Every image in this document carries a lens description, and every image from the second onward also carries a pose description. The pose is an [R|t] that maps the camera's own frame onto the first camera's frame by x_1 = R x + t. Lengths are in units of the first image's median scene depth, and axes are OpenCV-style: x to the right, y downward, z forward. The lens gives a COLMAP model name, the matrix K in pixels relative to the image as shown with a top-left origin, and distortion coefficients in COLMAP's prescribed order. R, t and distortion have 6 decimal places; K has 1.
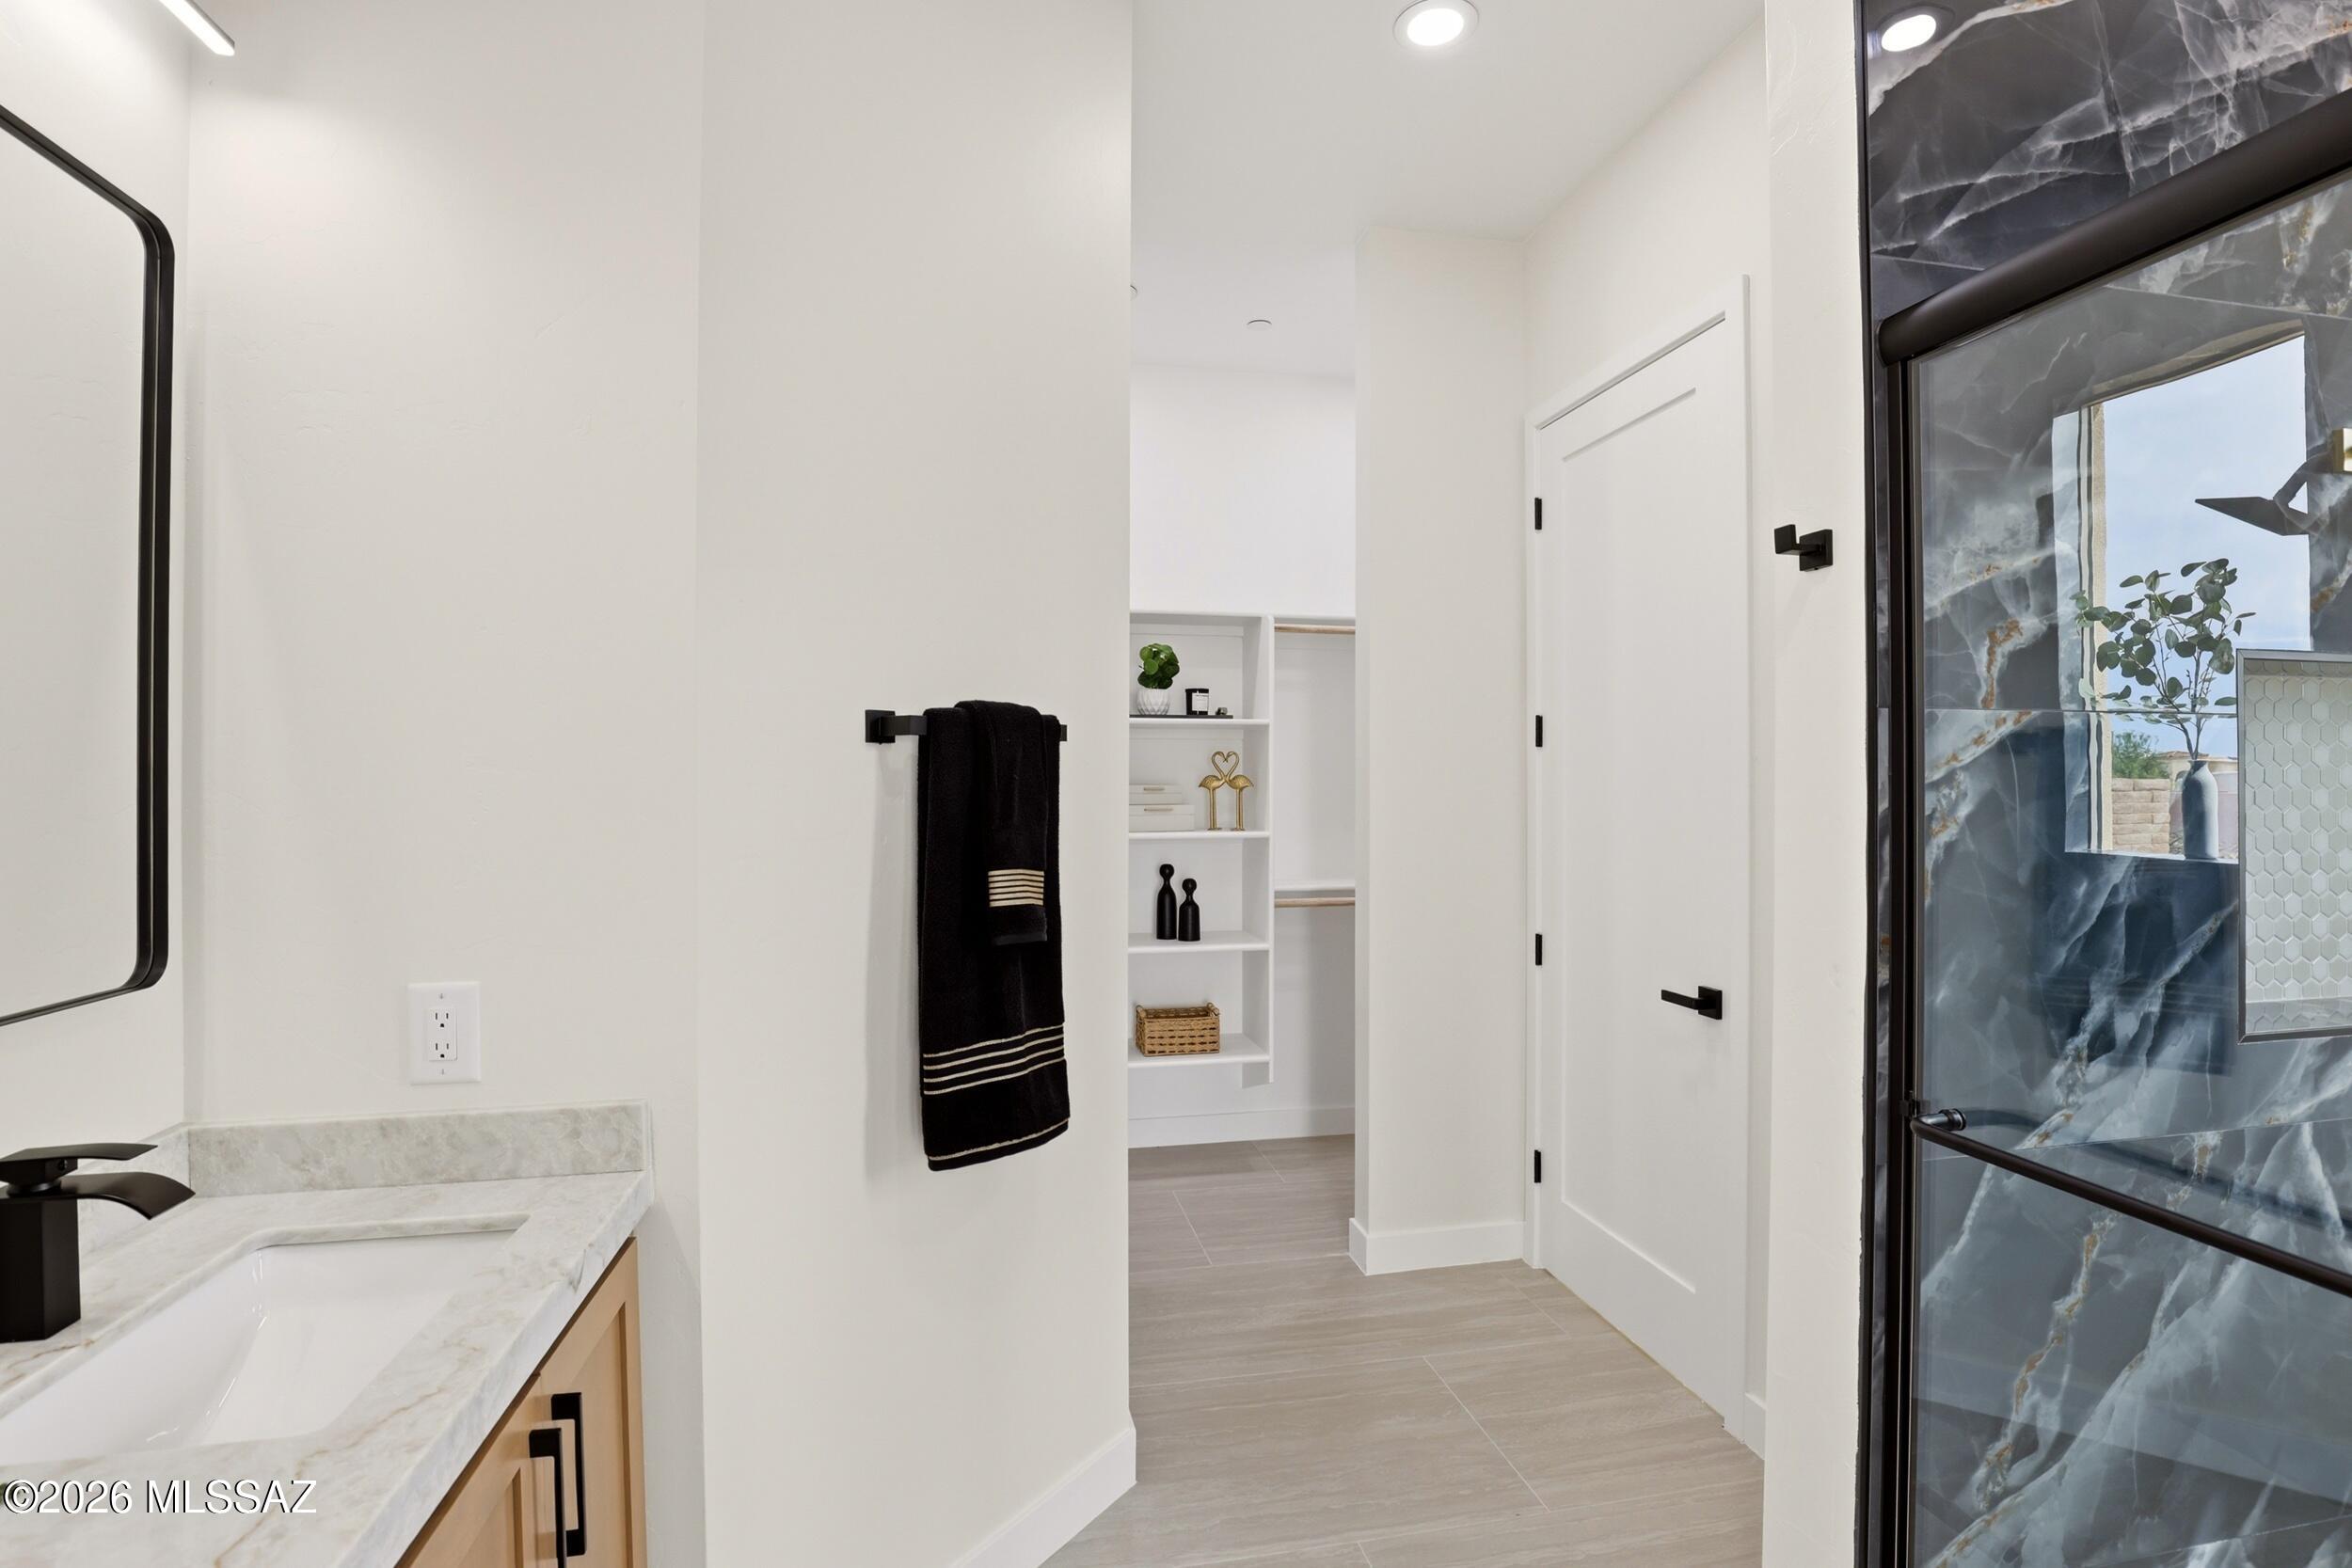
lens RADIAL K [[1098.3, 0, 1169.1], [0, 1098.3, 777.2], [0, 0, 1]] dist [-0.028386, 0.001667]
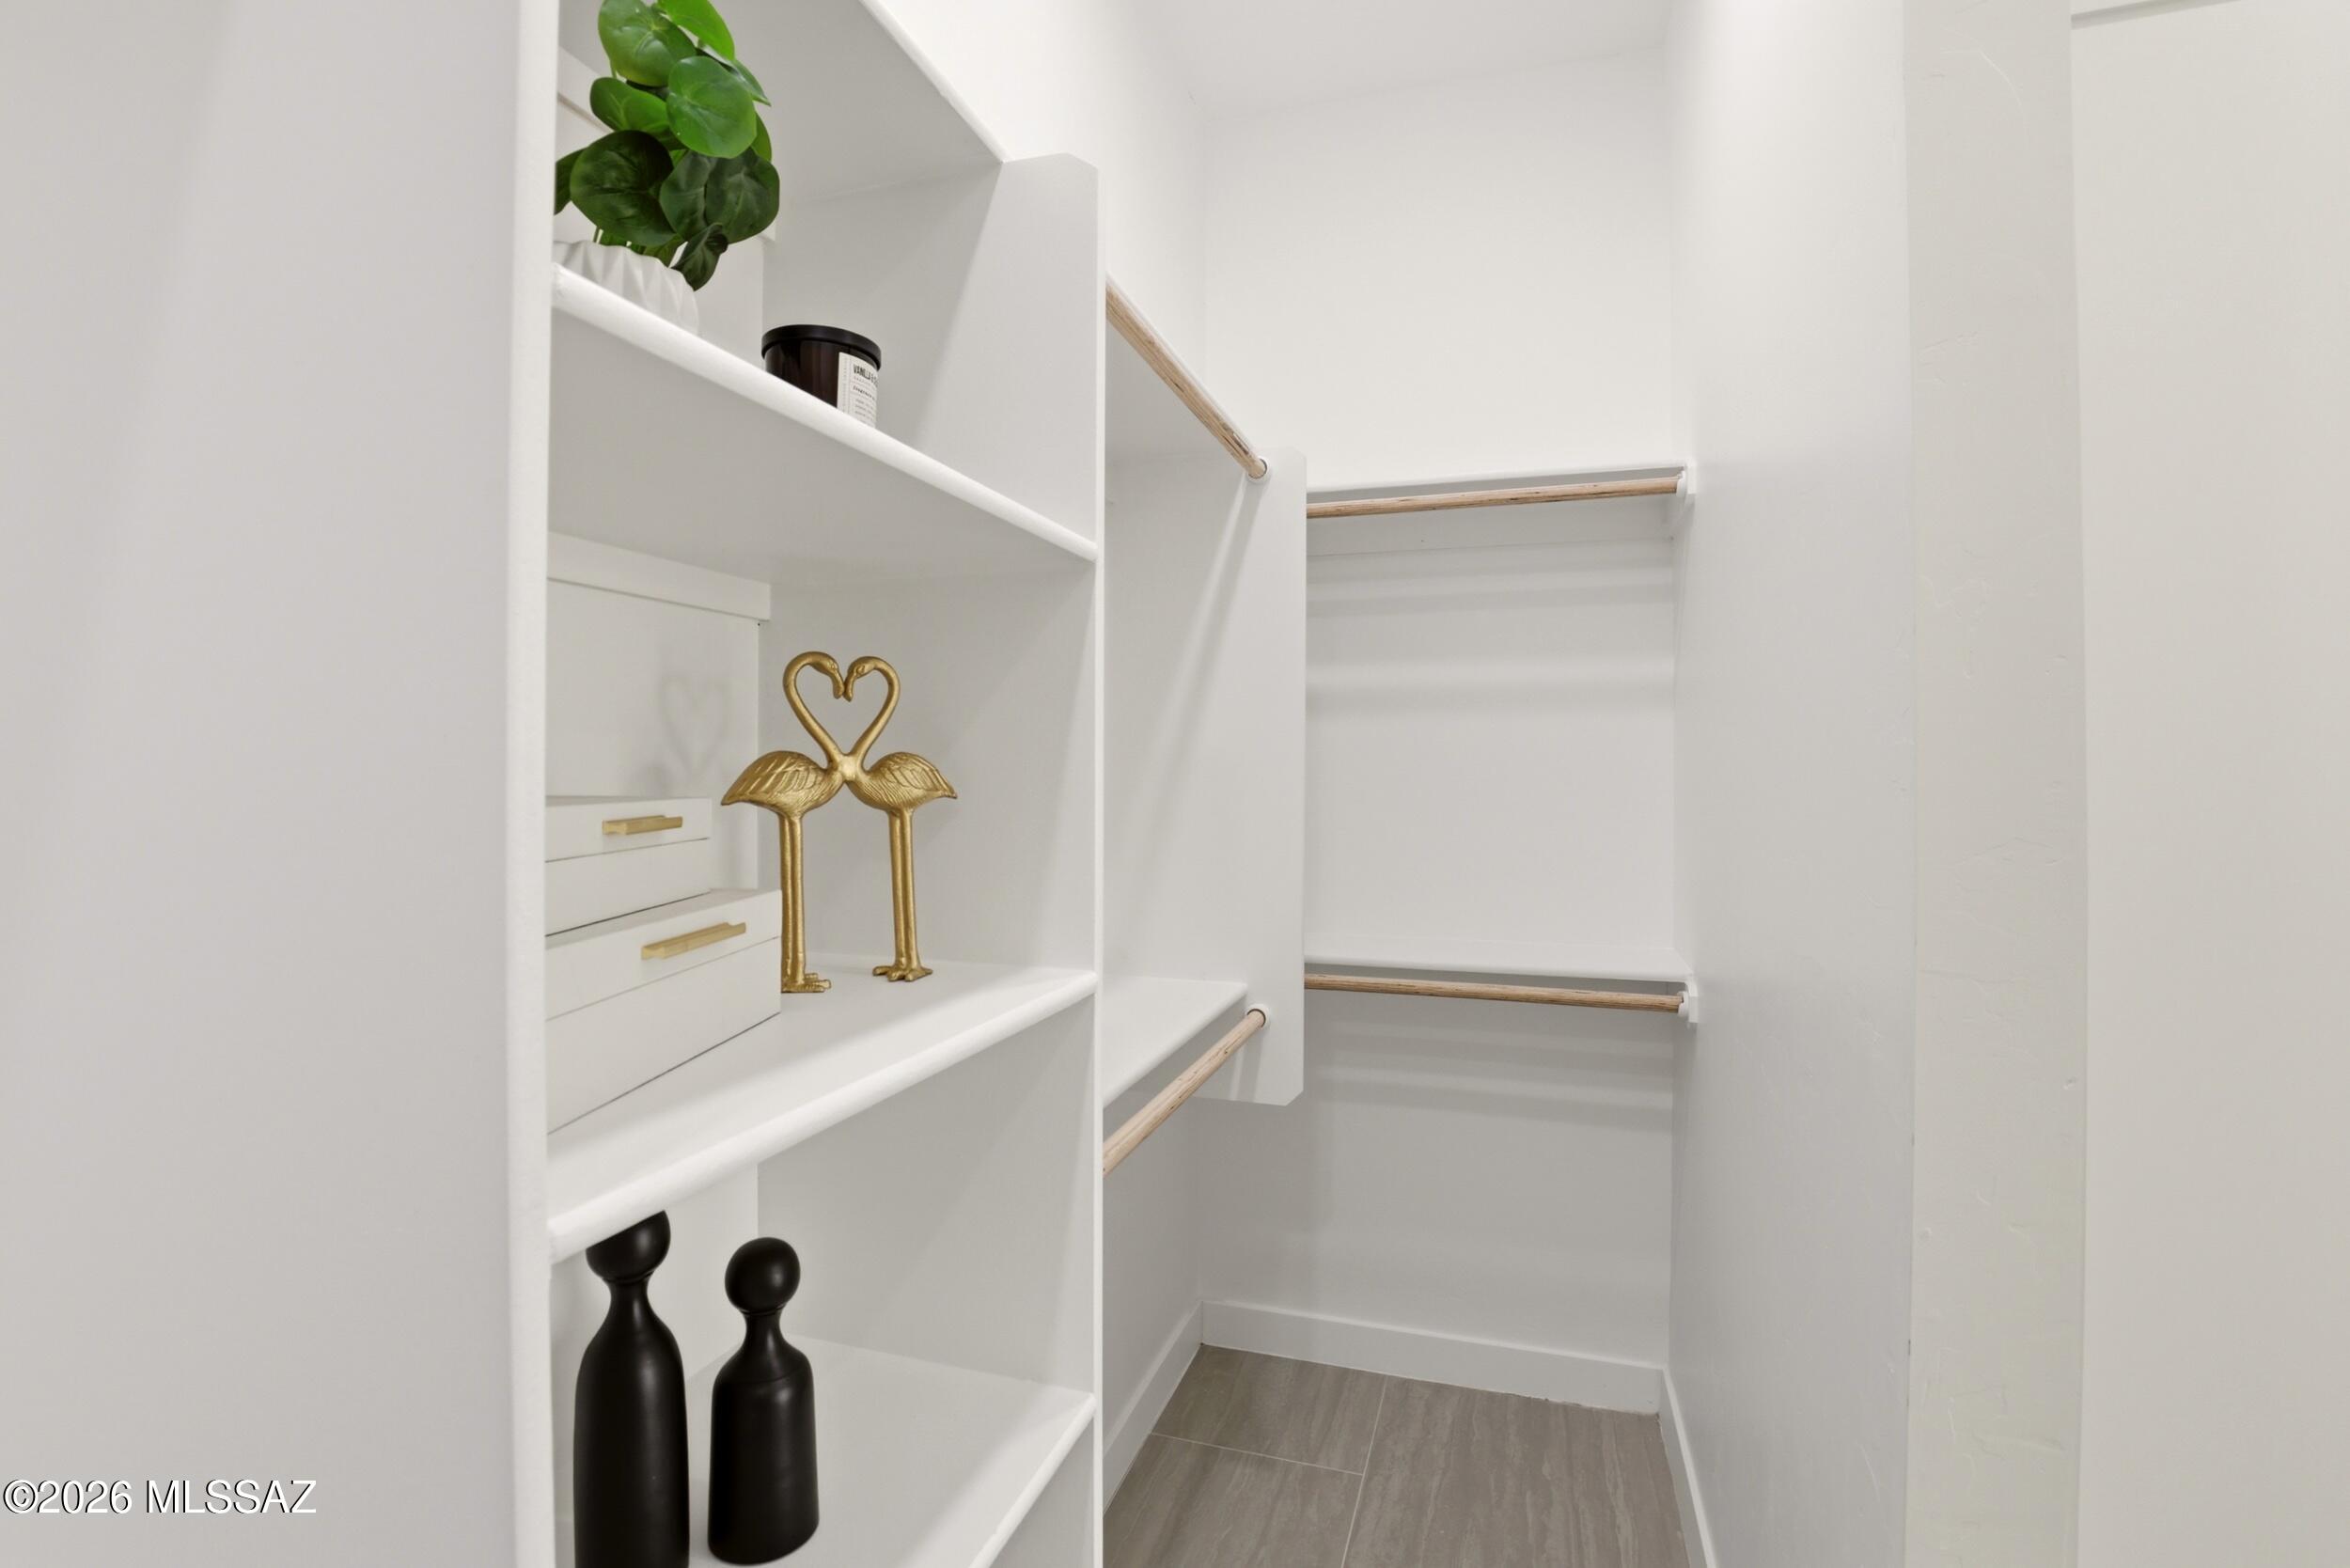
lens RADIAL K [[1097.5, 0, 1168.1], [0, 1097.5, 777.2], [0, 0, 1]] dist [-0.028386, 0.001667]
pose [[0.482569, -0.000441, 0.875858, -0.156124], [-0.001638, 0.999998, 0.001406, 0.003798], [-0.875856, -0.002113, 0.482568, 1.031306]]
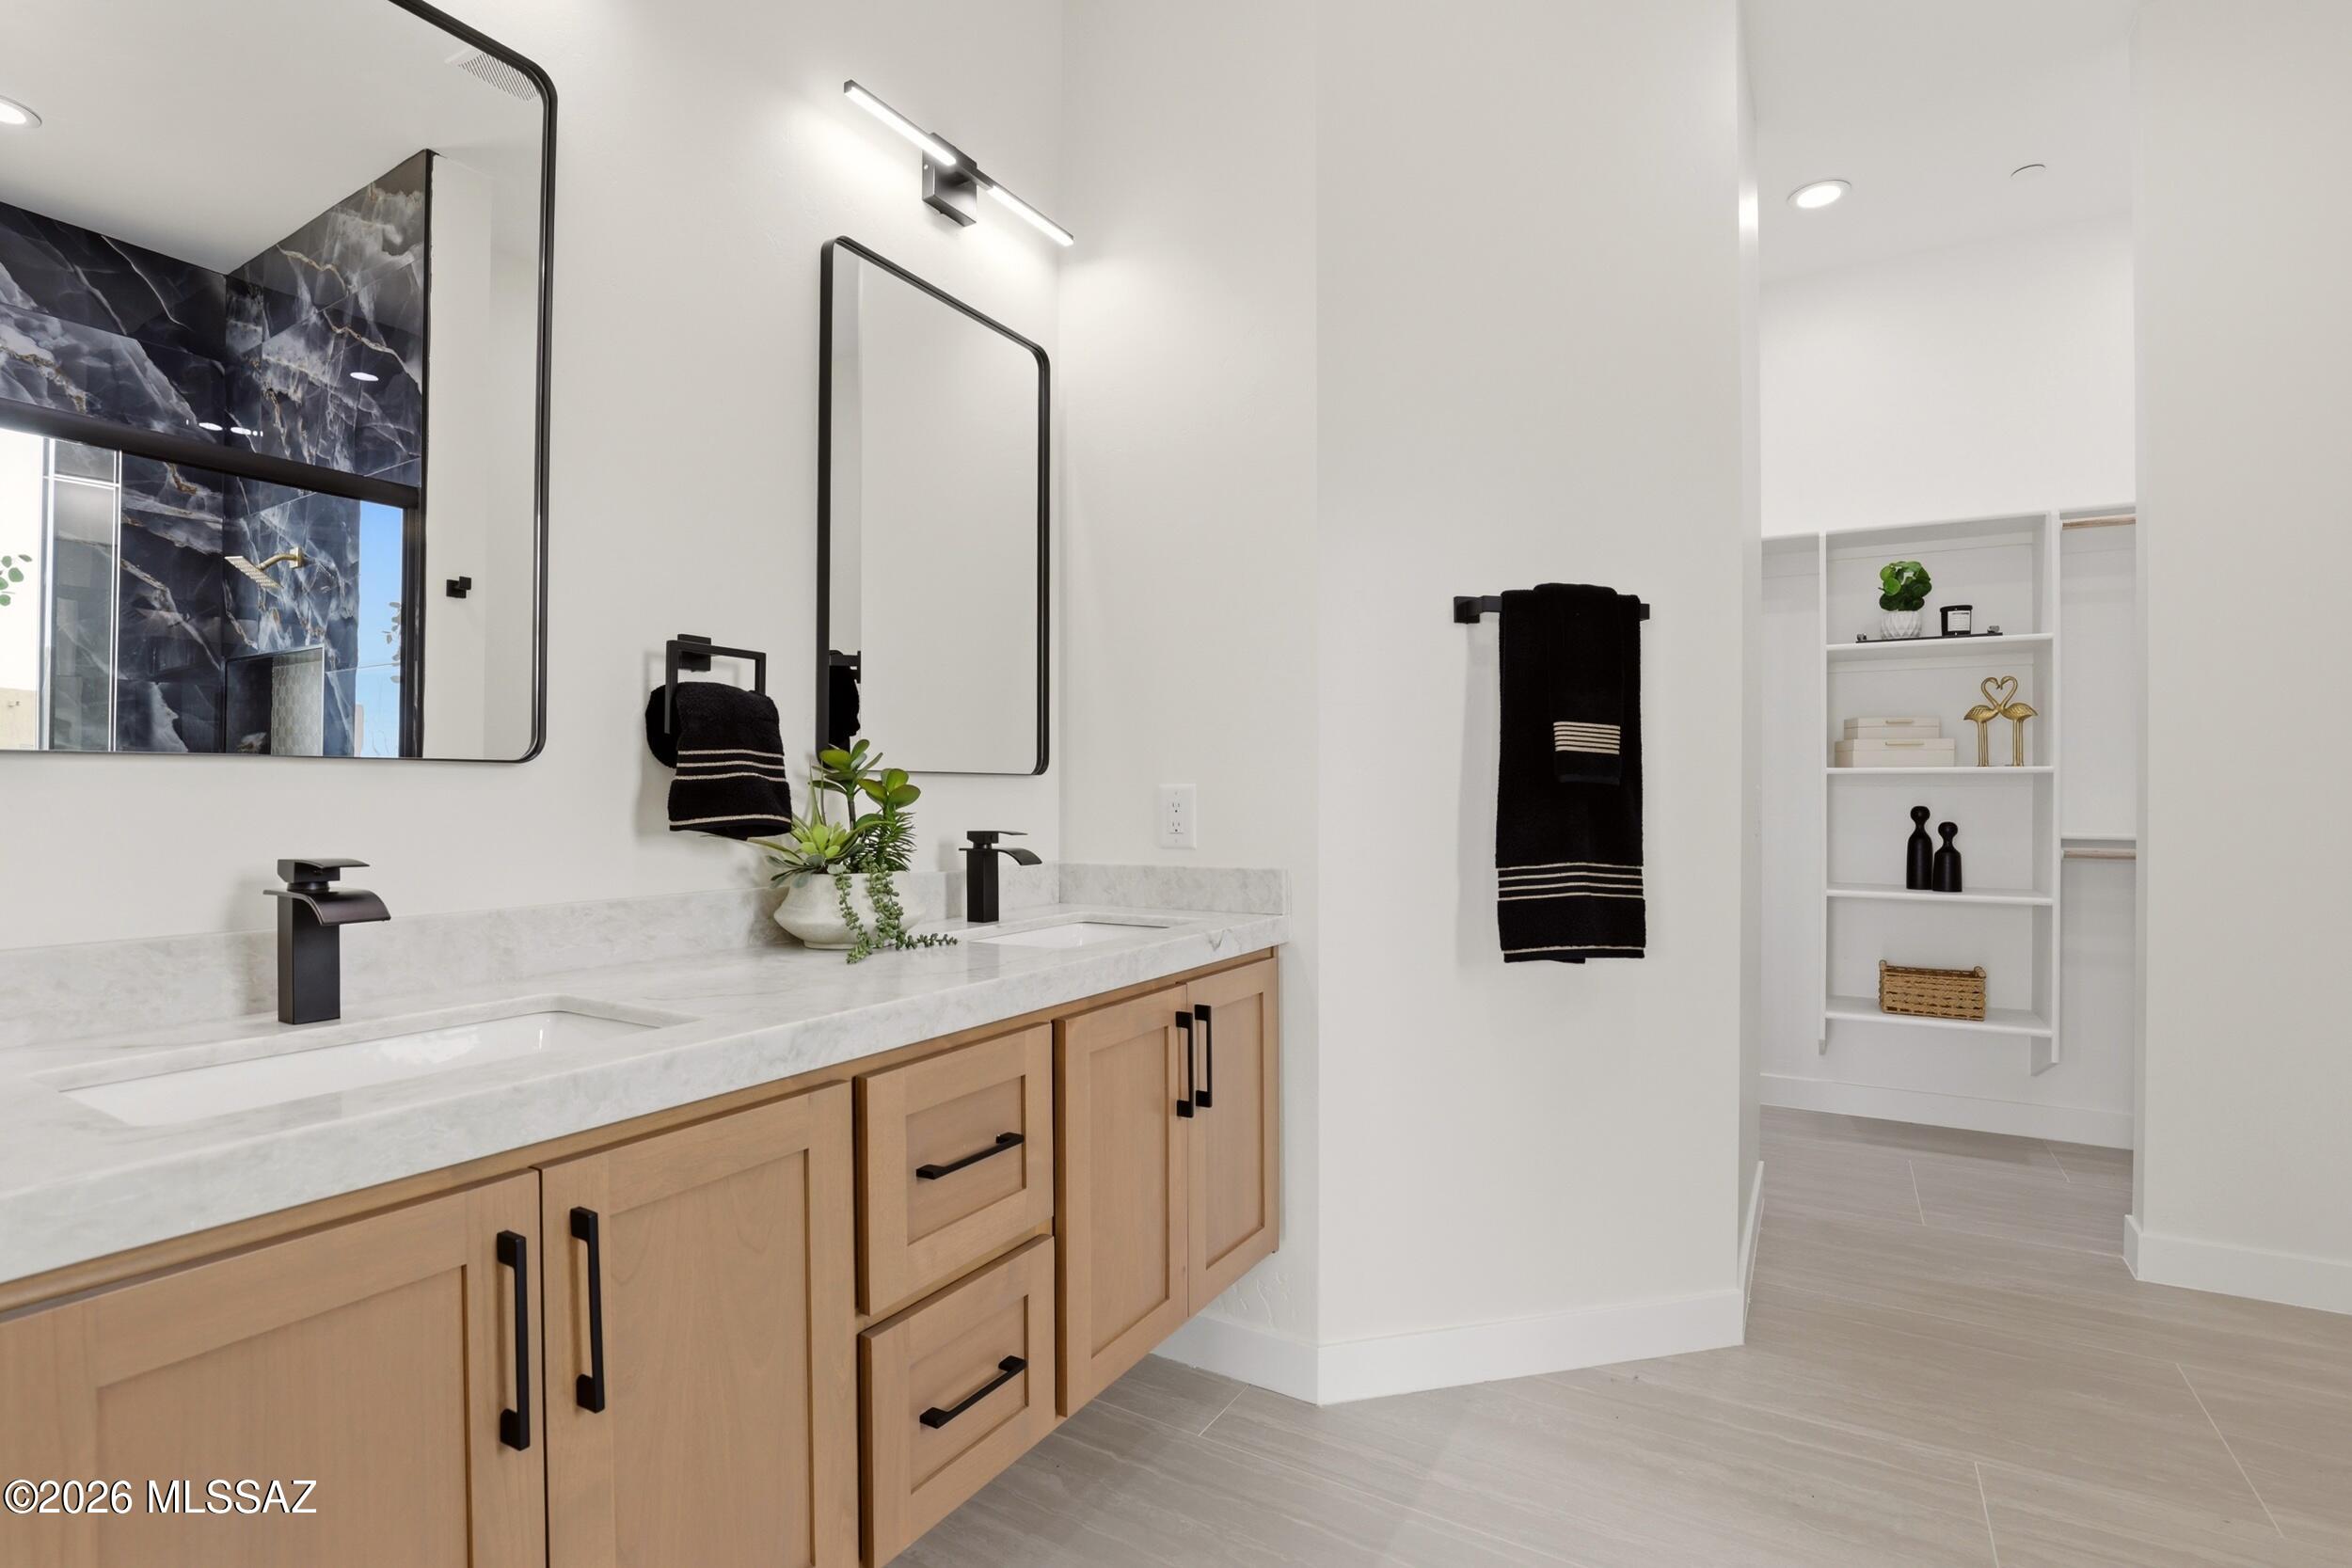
lens RADIAL K [[1099.3, 0, 1166.5], [0, 1099.3, 784.1], [0, 0, 1]] dist [-0.049052, 0.009045]
pose [[0.739391, -0.000307, -0.673276, 0.167622], [-0.003058, 0.999988, -0.003814, 0.083004], [0.673269, 0.004879, 0.739381, -0.082050]]
